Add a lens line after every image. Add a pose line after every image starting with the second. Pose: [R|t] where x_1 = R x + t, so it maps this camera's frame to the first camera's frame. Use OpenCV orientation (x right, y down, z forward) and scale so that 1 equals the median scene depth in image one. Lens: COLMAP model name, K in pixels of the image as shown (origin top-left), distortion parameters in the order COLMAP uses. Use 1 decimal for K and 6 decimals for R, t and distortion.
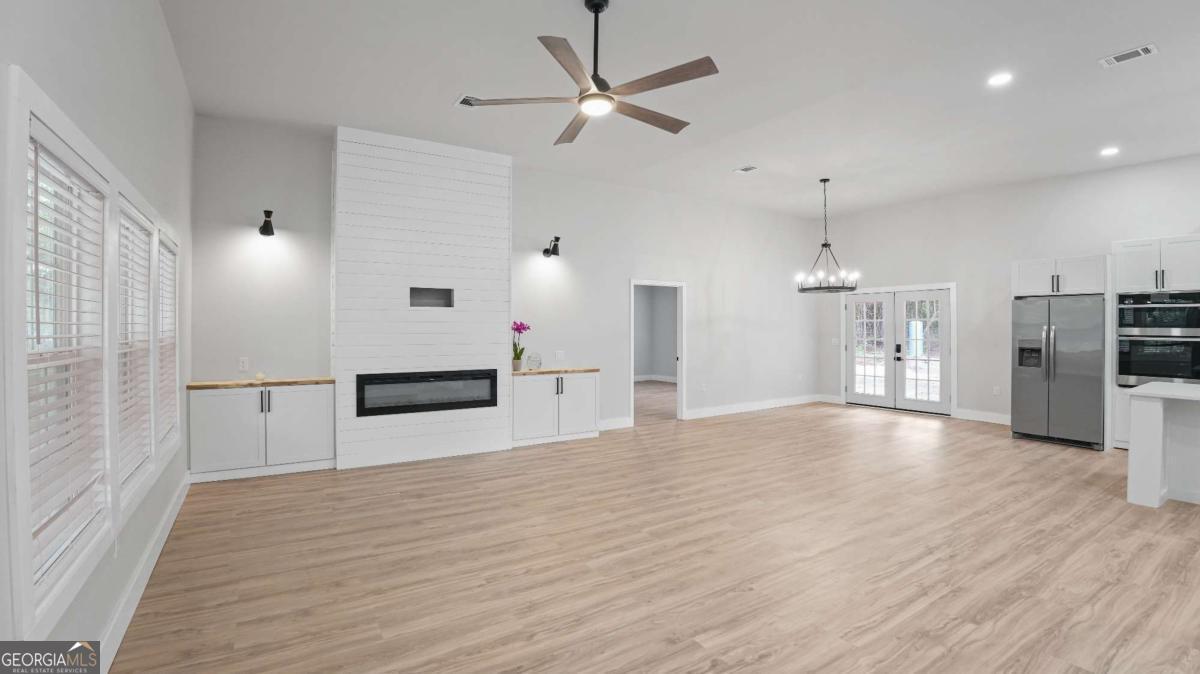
lens RADIAL K [[535.5, 0, 602.6], [0, 535.5, 335.2], [0, 0, 1]] dist [-0.056084, 0.004372]
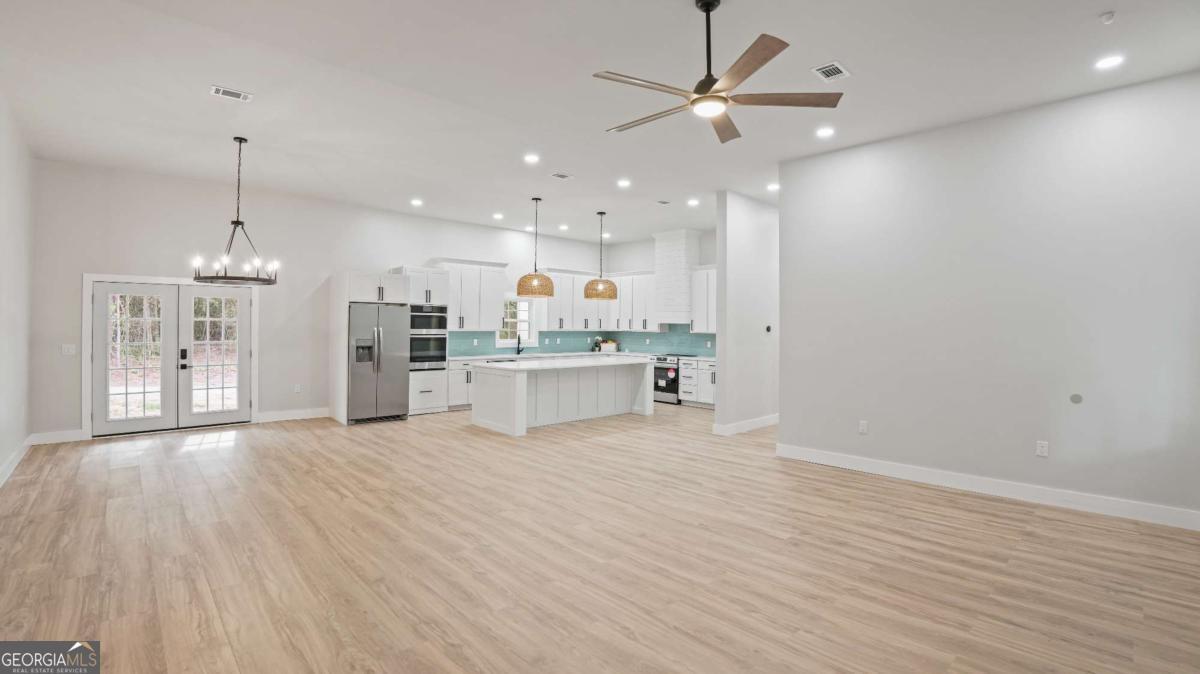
lens RADIAL K [[535.5, 0, 599.4], [0, 535.5, 326.2], [0, 0, 1]] dist [-0.056084, 0.004372]
pose [[-0.179352, 0.001866, 0.983783, -0.604506], [0.011451, 0.999934, 0.000191, -0.019174], [-0.983718, 0.011299, -0.179361, 0.887478]]
